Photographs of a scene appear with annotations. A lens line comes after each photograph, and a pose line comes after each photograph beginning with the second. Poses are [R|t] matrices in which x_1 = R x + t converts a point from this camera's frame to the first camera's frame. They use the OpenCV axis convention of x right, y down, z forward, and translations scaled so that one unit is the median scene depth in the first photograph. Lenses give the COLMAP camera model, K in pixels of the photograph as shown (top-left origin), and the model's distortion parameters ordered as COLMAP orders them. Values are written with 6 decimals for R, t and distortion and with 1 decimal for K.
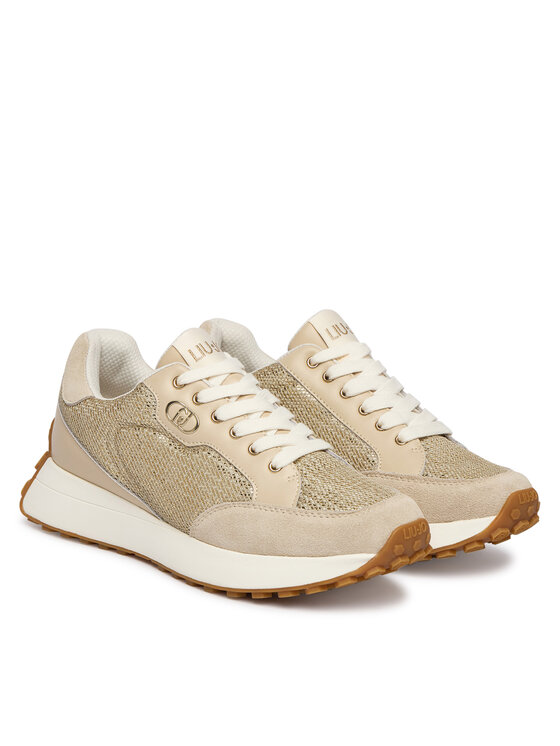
lens RADIAL K [[3091.9, 0, 280.0], [0, 3091.9, 373.0], [0, 0, 1]] dist [-0.076329, 0.217178]
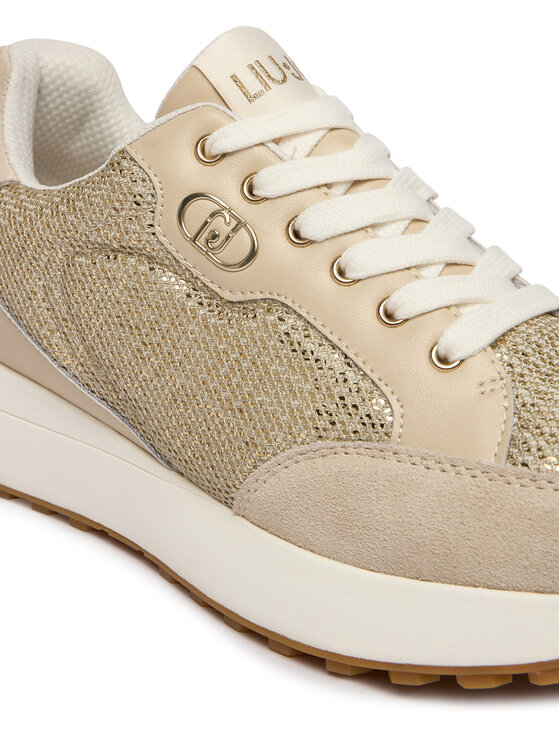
lens RADIAL K [[2102.1, 0, 280.0], [0, 2102.1, 373.0], [0, 0, 1]] dist [-0.052731, 0.011081]
pose [[0.999839, 0.007580, 0.016236, -0.027555], [-0.009045, 0.995706, 0.092131, 0.007028], [-0.015467, -0.092263, 0.995615, 0.712283]]
